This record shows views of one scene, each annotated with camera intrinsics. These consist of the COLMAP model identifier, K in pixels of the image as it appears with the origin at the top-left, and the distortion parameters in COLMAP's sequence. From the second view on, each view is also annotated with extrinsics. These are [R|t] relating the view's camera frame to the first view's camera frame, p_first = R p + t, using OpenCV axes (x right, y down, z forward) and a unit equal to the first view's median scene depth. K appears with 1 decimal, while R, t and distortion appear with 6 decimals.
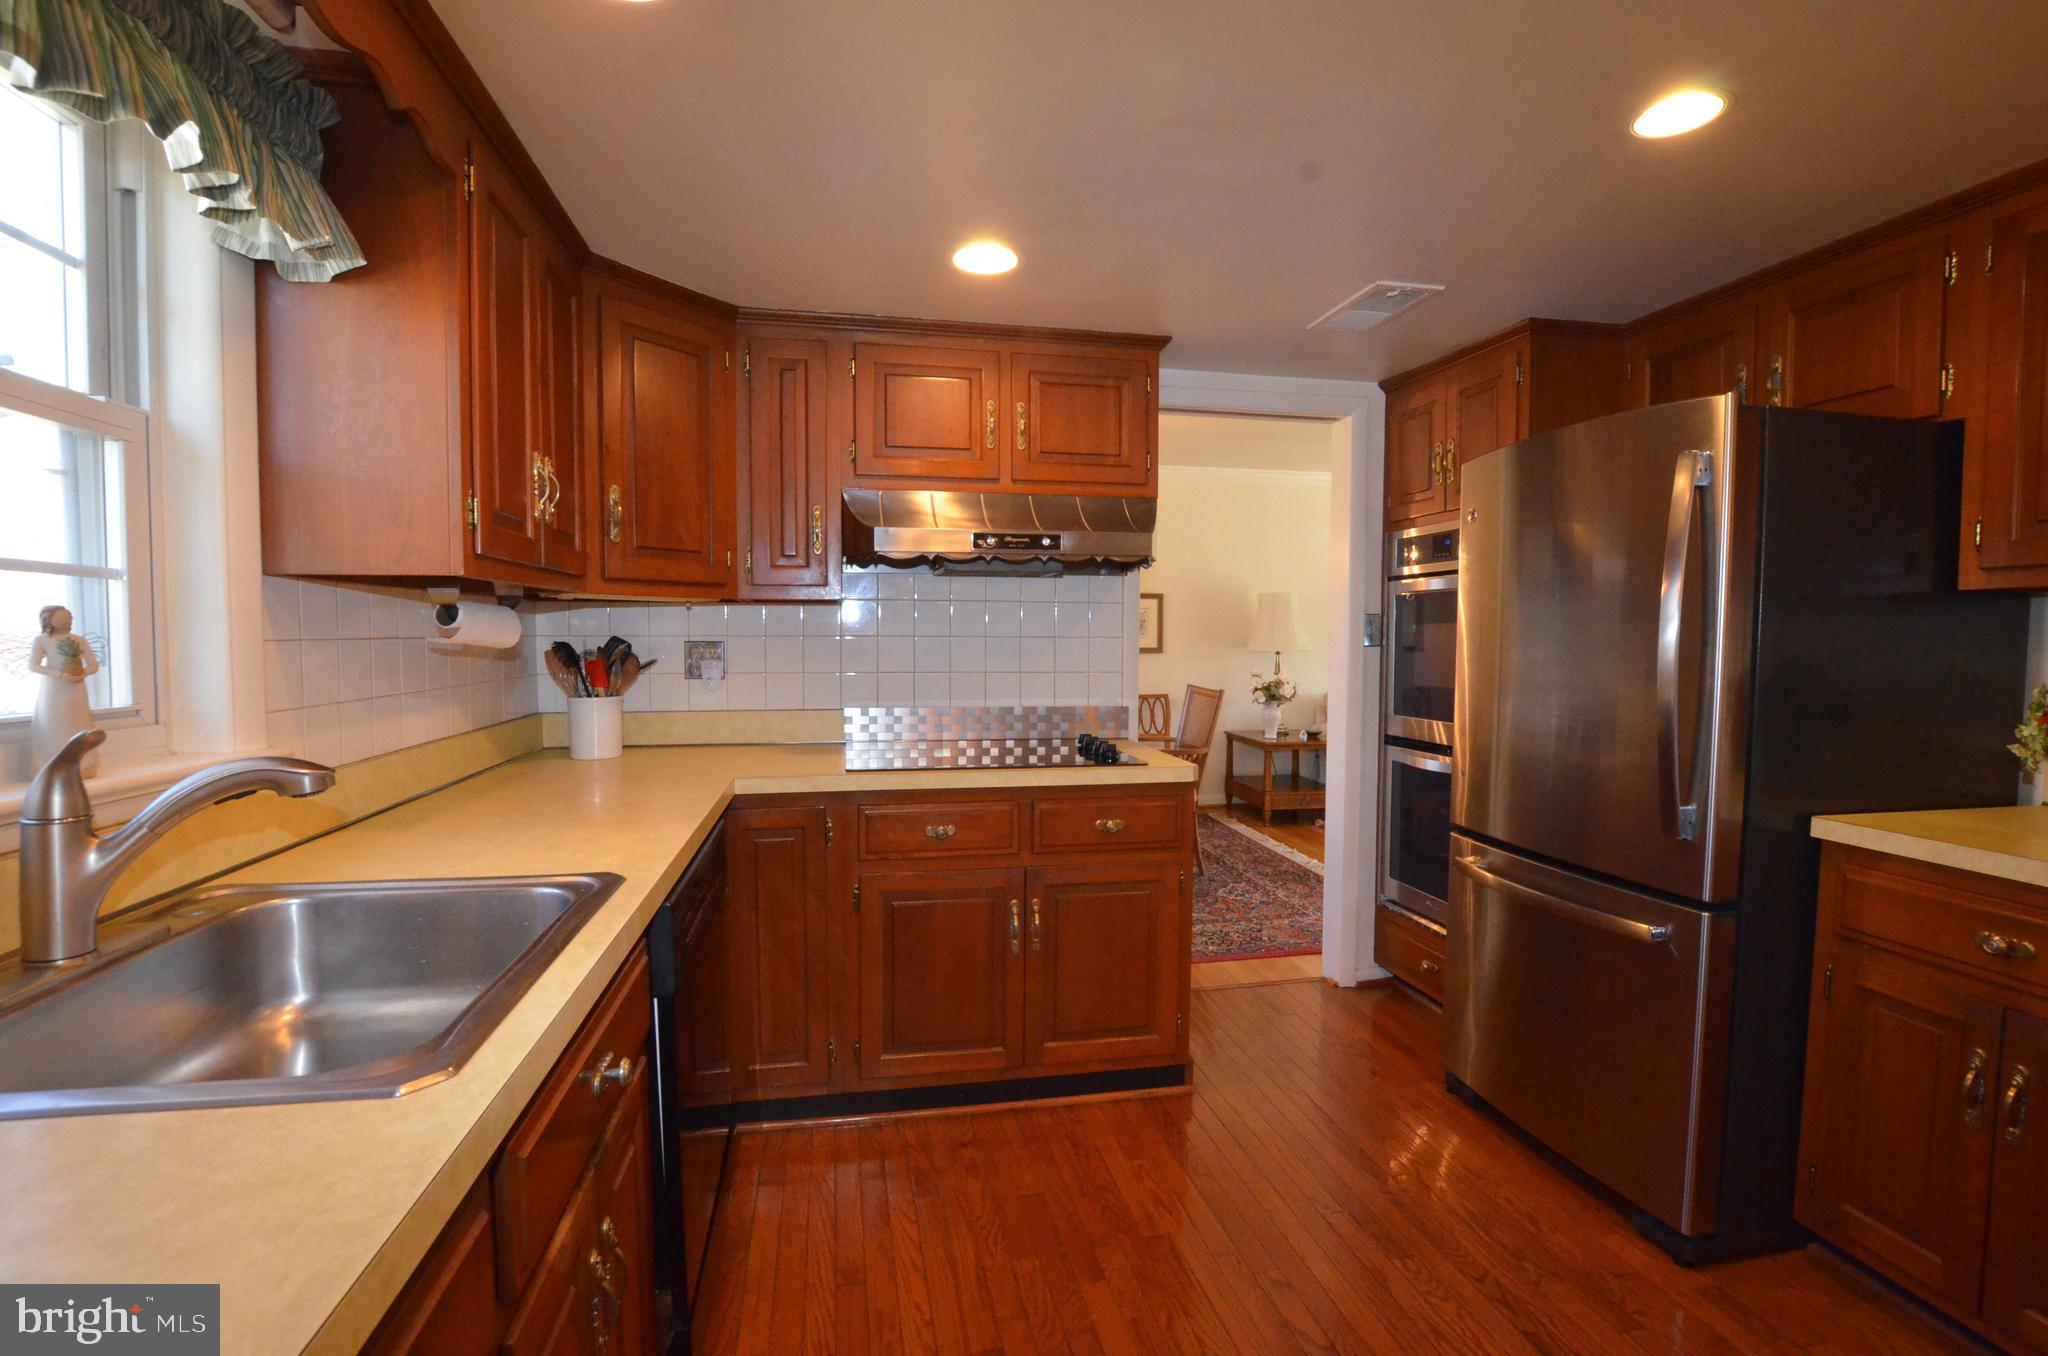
lens RADIAL K [[924.0, 0, 1024.0], [0, 924.0, 678.0], [0, 0, 1]] dist [-0.035637, 0.005939]
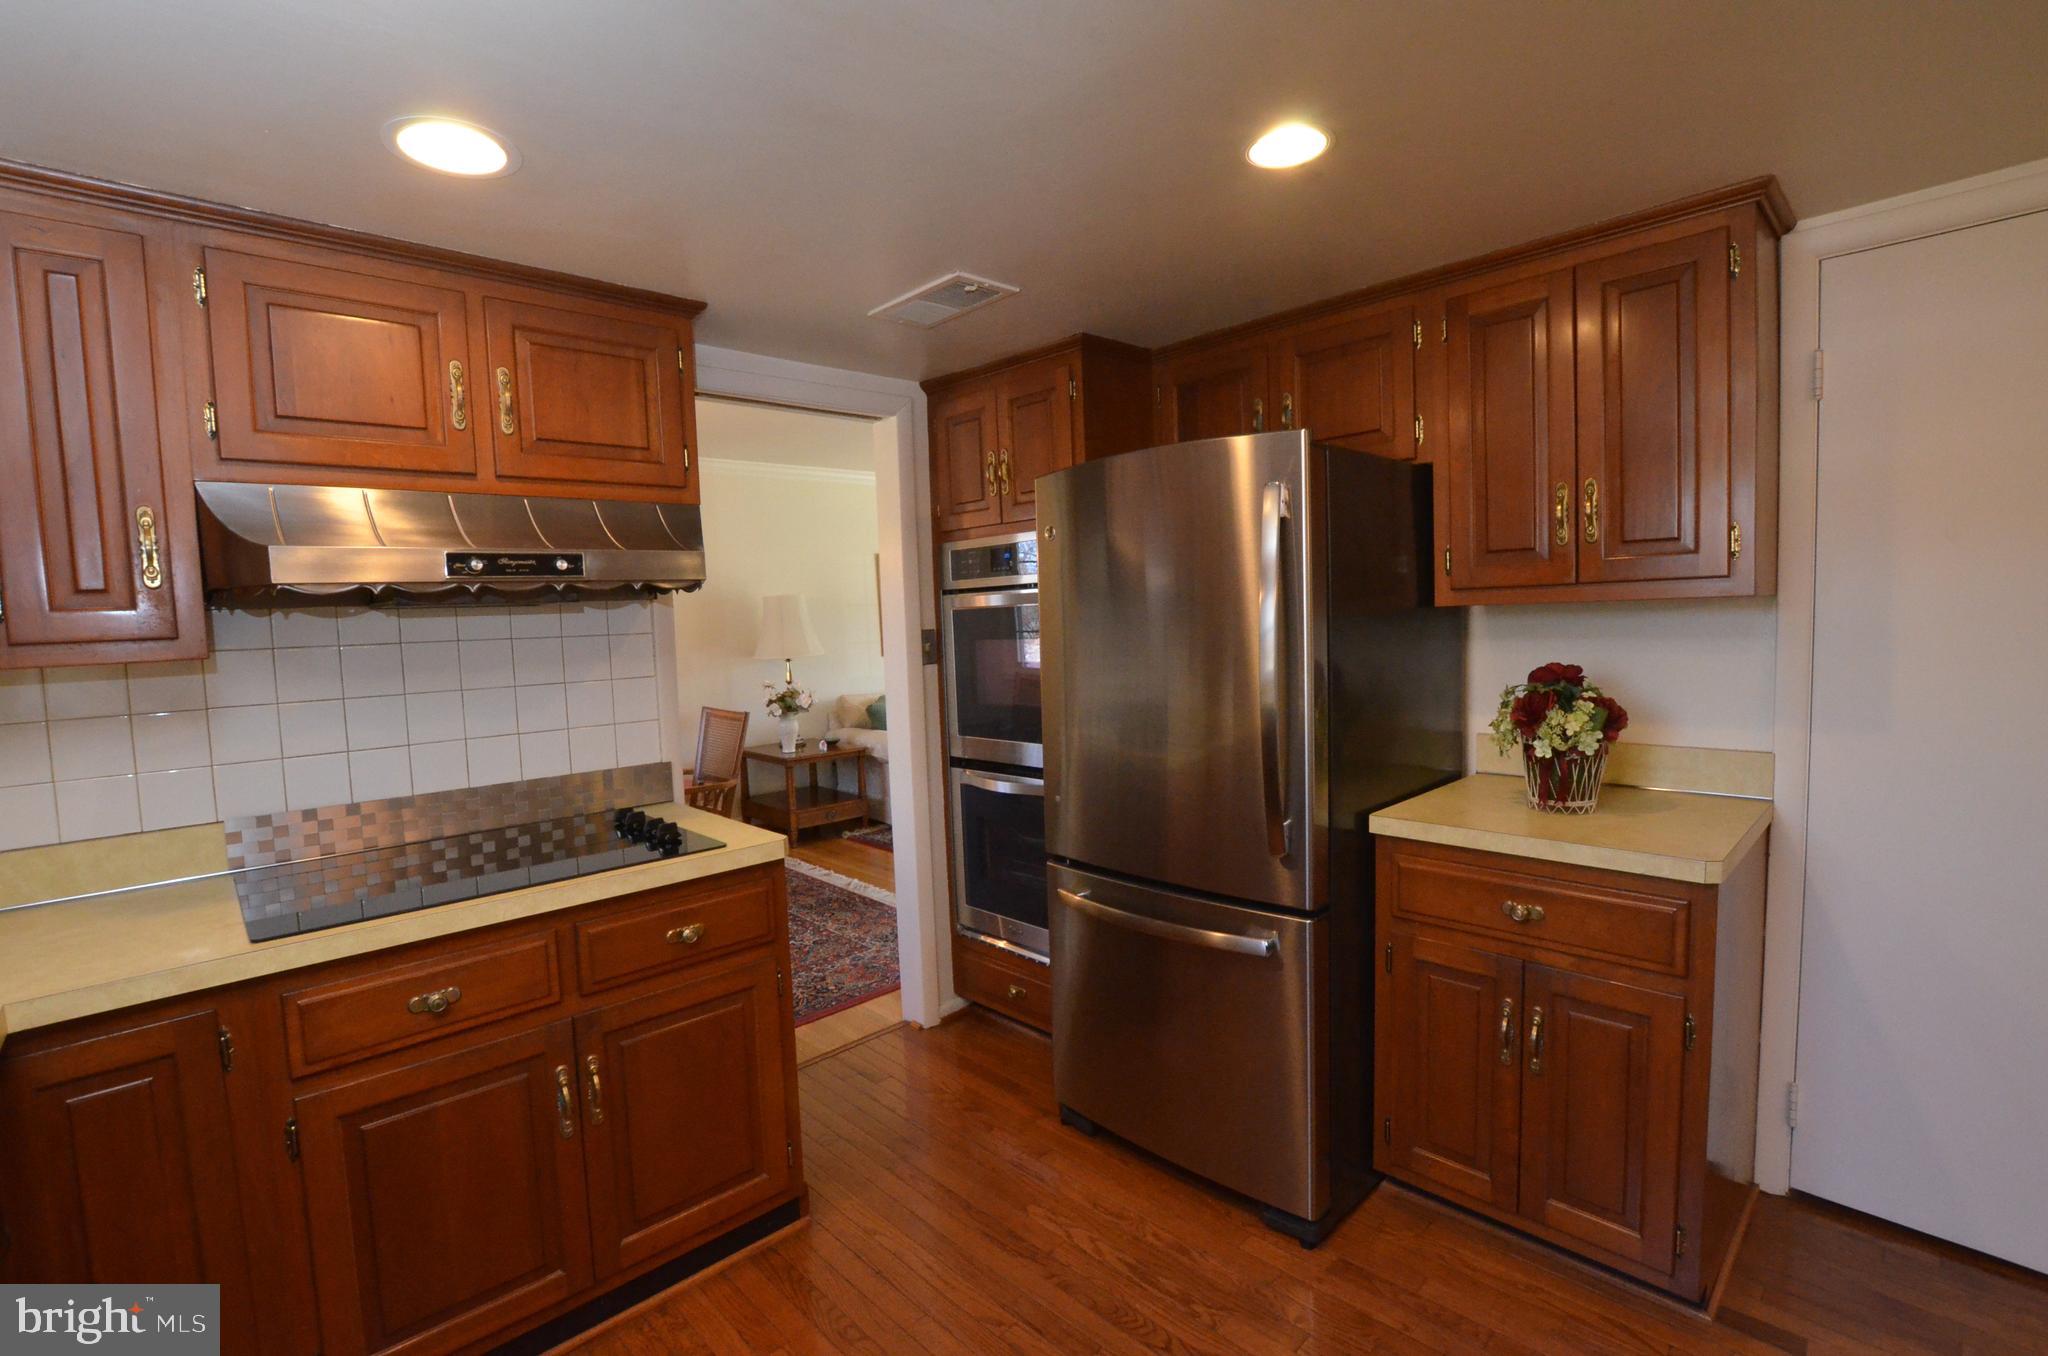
lens RADIAL K [[924.0, 0, 1024.0], [0, 924.0, 678.0], [0, 0, 1]] dist [-0.035637, 0.005939]
pose [[0.841587, -0.071023, 0.535431, -0.058236], [0.063128, 0.997457, 0.033085, -0.055382], [-0.536419, 0.005957, 0.843931, 0.183132]]
